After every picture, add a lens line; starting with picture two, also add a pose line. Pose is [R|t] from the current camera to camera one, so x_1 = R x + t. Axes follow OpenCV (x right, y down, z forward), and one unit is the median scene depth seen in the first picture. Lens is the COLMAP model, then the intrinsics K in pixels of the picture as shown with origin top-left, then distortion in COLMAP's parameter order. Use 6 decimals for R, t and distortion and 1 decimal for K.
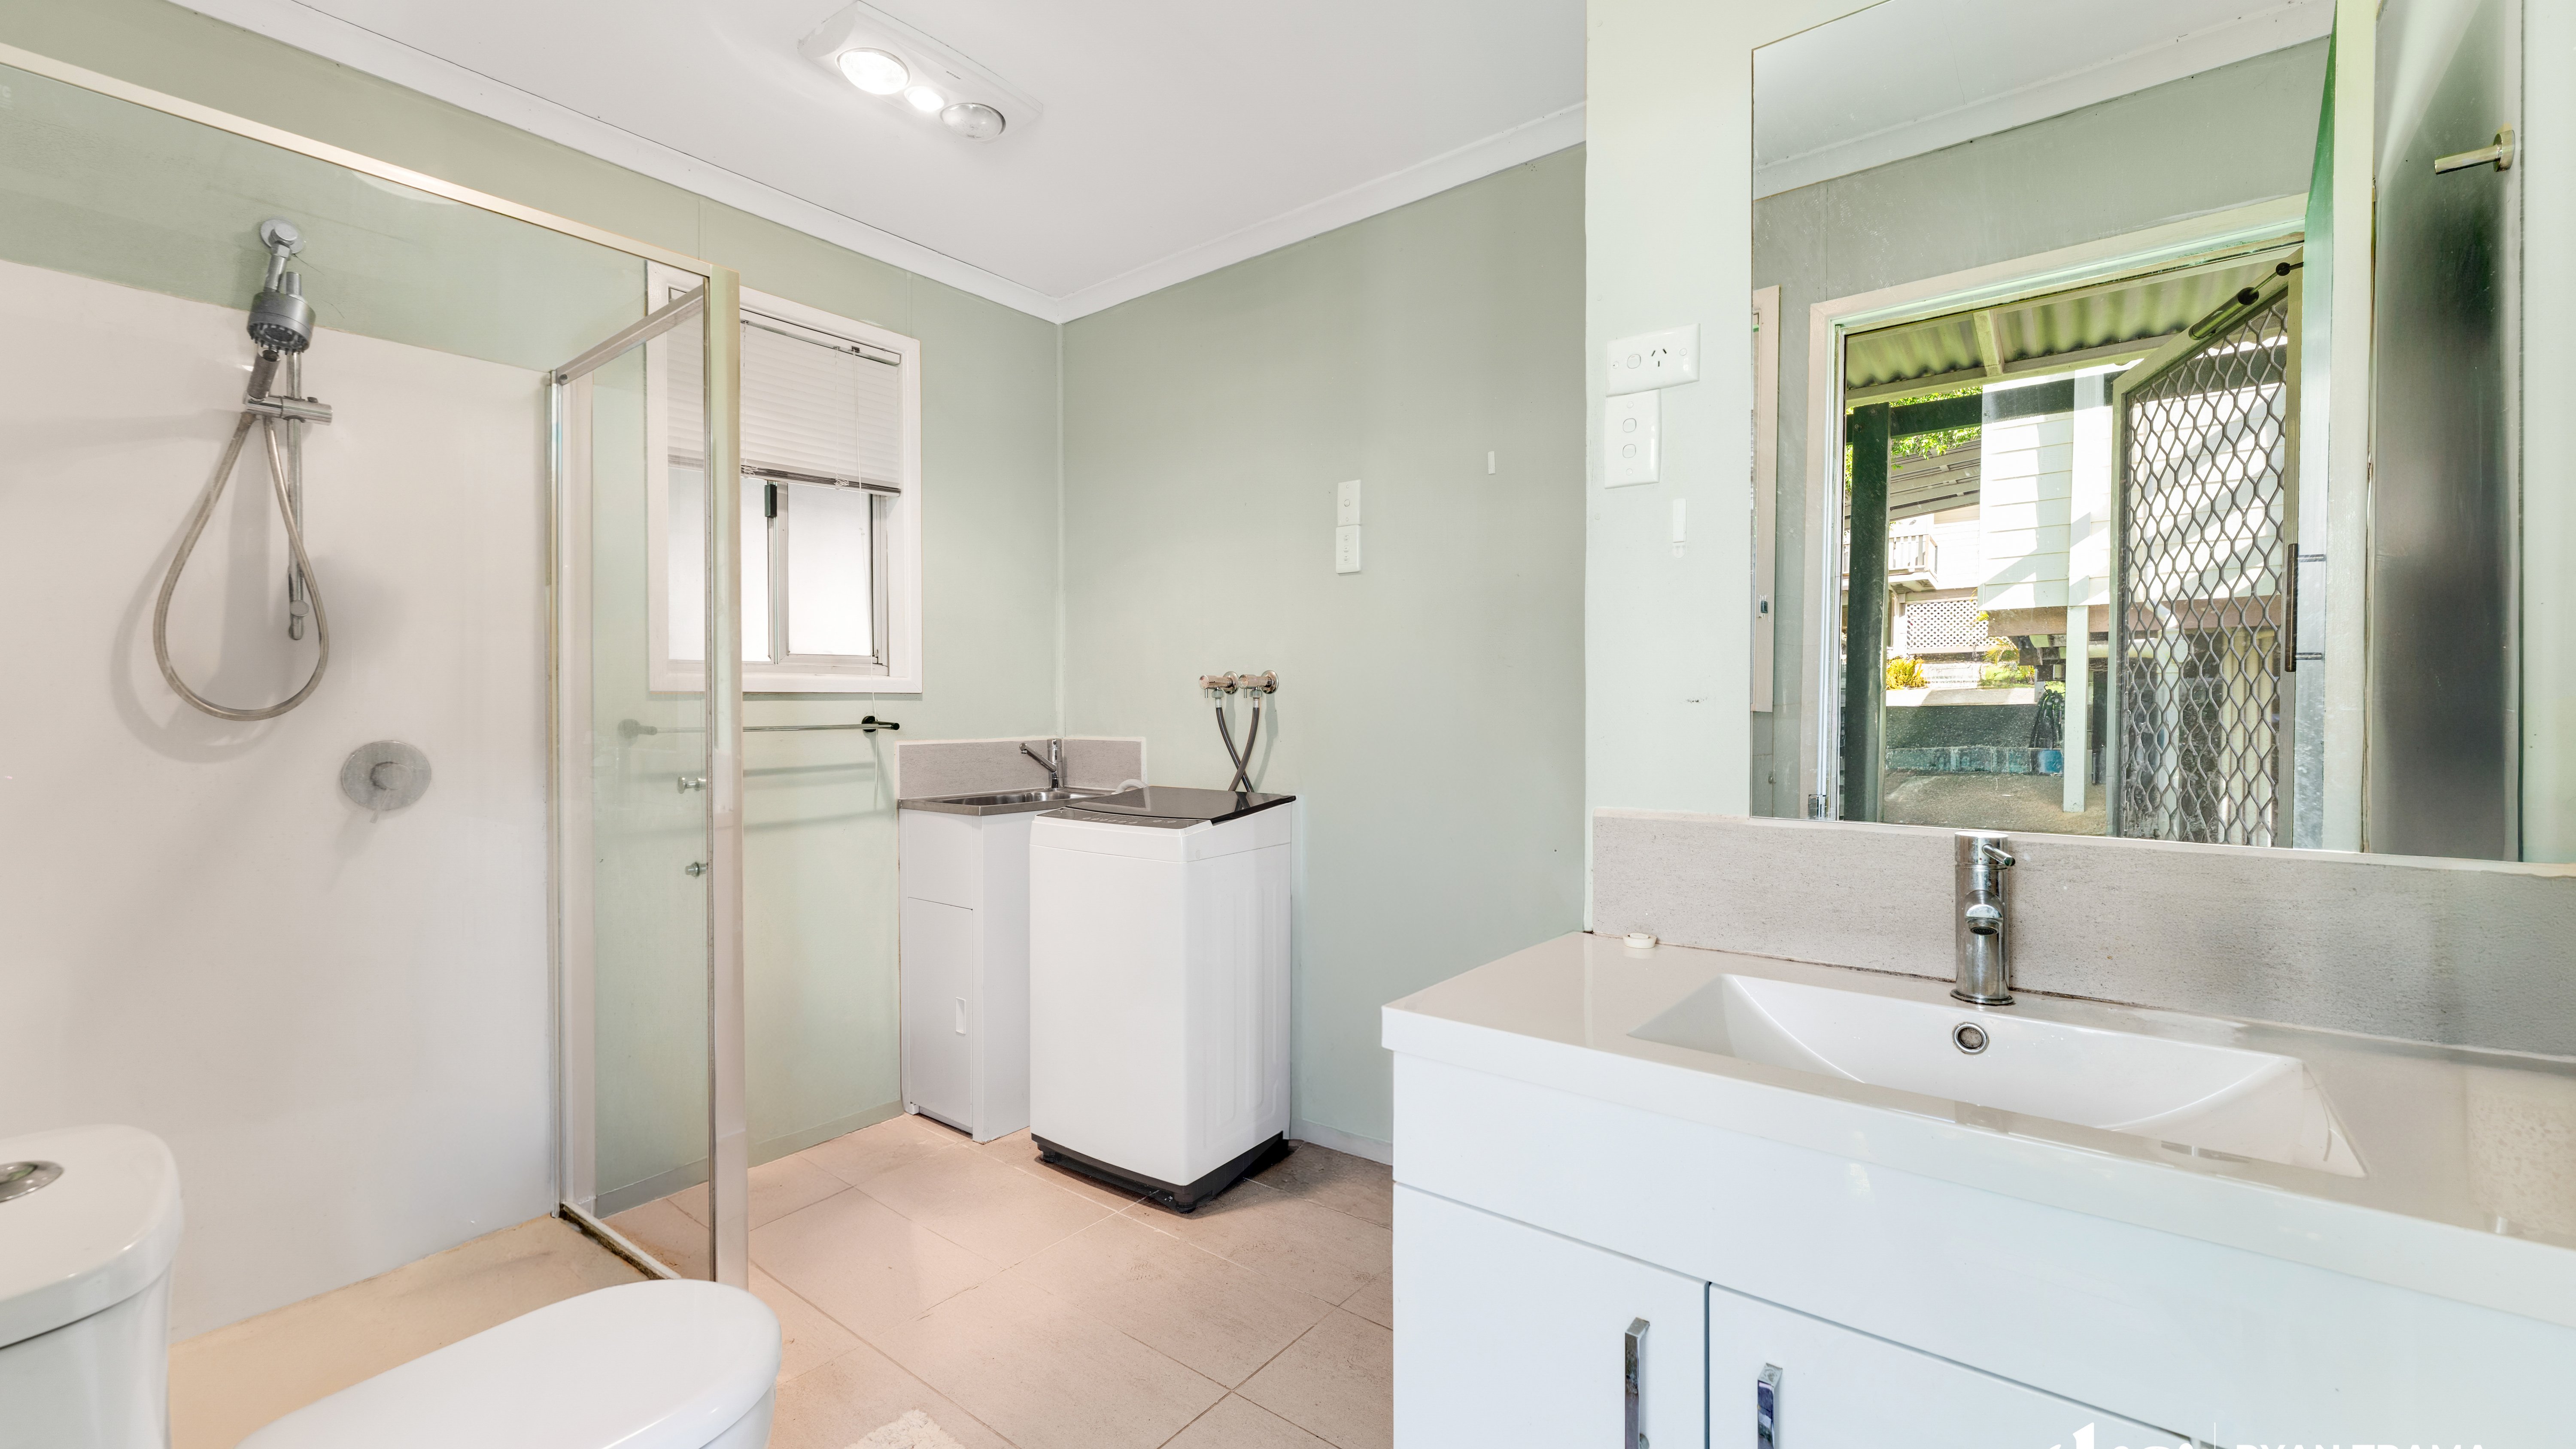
lens RADIAL K [[1038.9, 0, 1284.0], [0, 1038.9, 726.6], [0, 0, 1]] dist [0.001913, 0.000050]
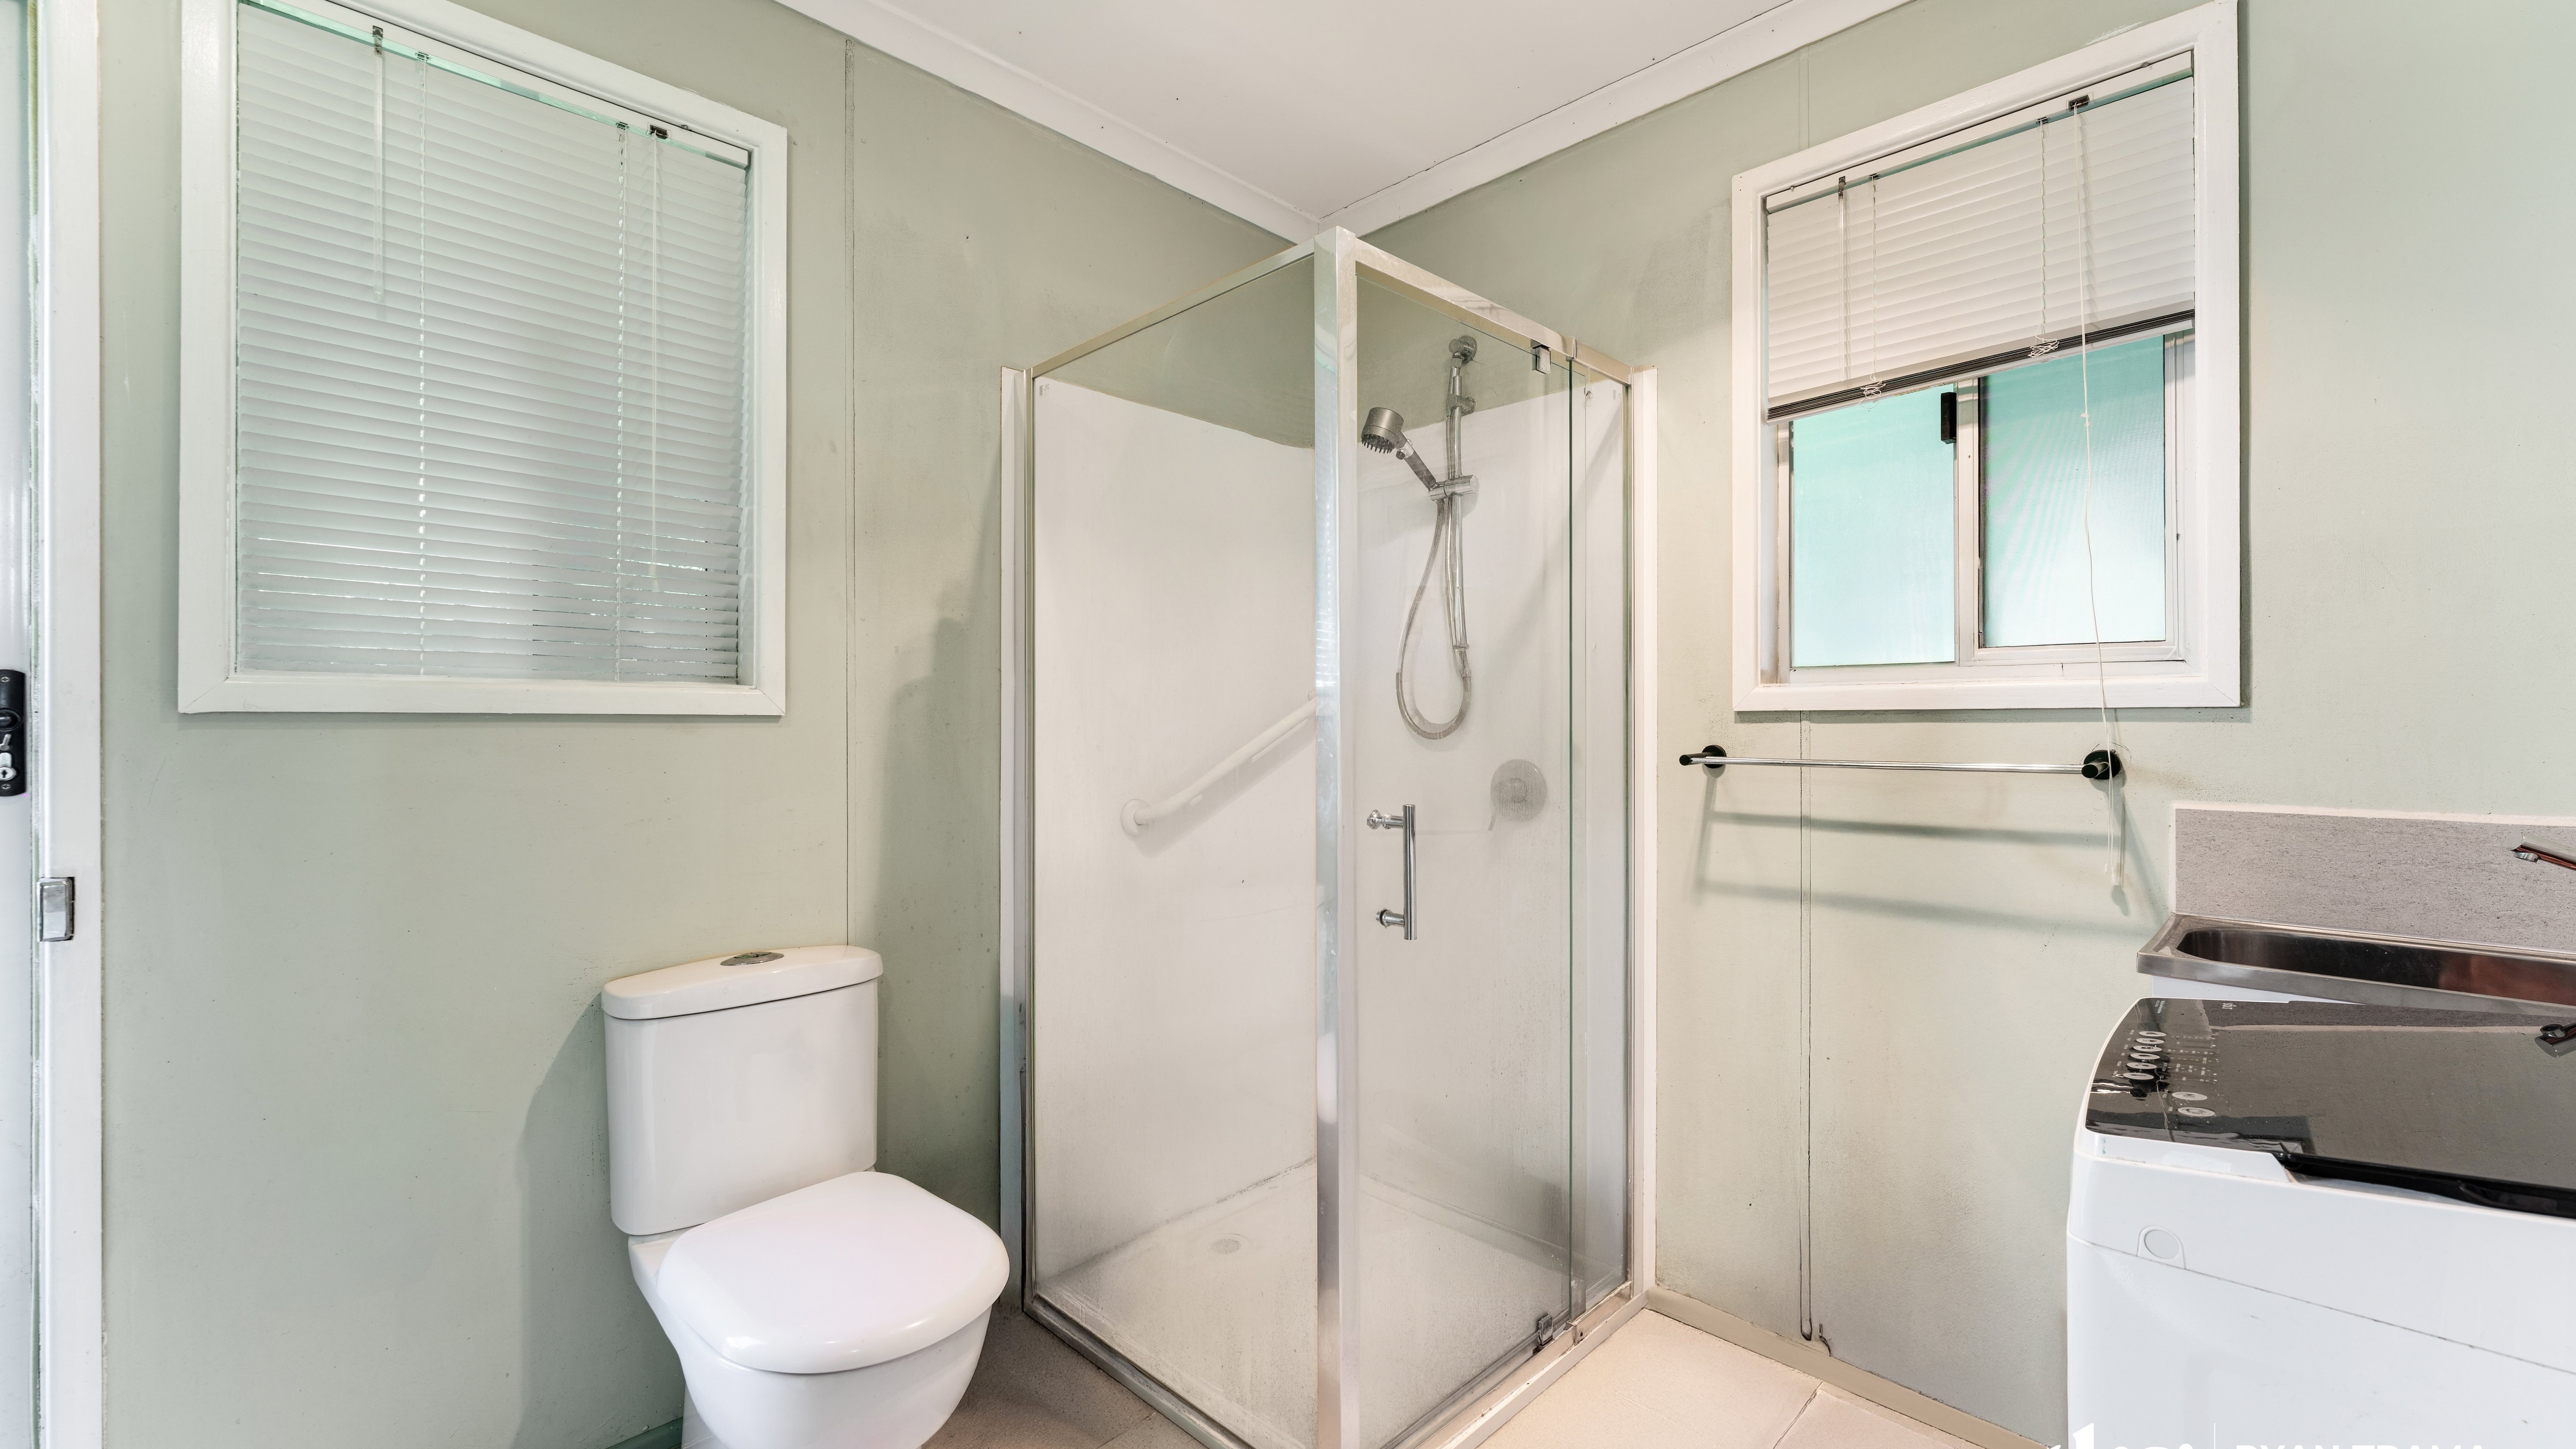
lens RADIAL K [[1038.9, 0, 1284.0], [0, 1038.9, 726.6], [0, 0, 1]] dist [0.001913, 0.000050]
pose [[-0.117921, -0.001794, -0.993021, 0.198905], [-0.017132, 0.999853, 0.000228, -0.016368], [0.992875, 0.017039, -0.117935, 0.641140]]
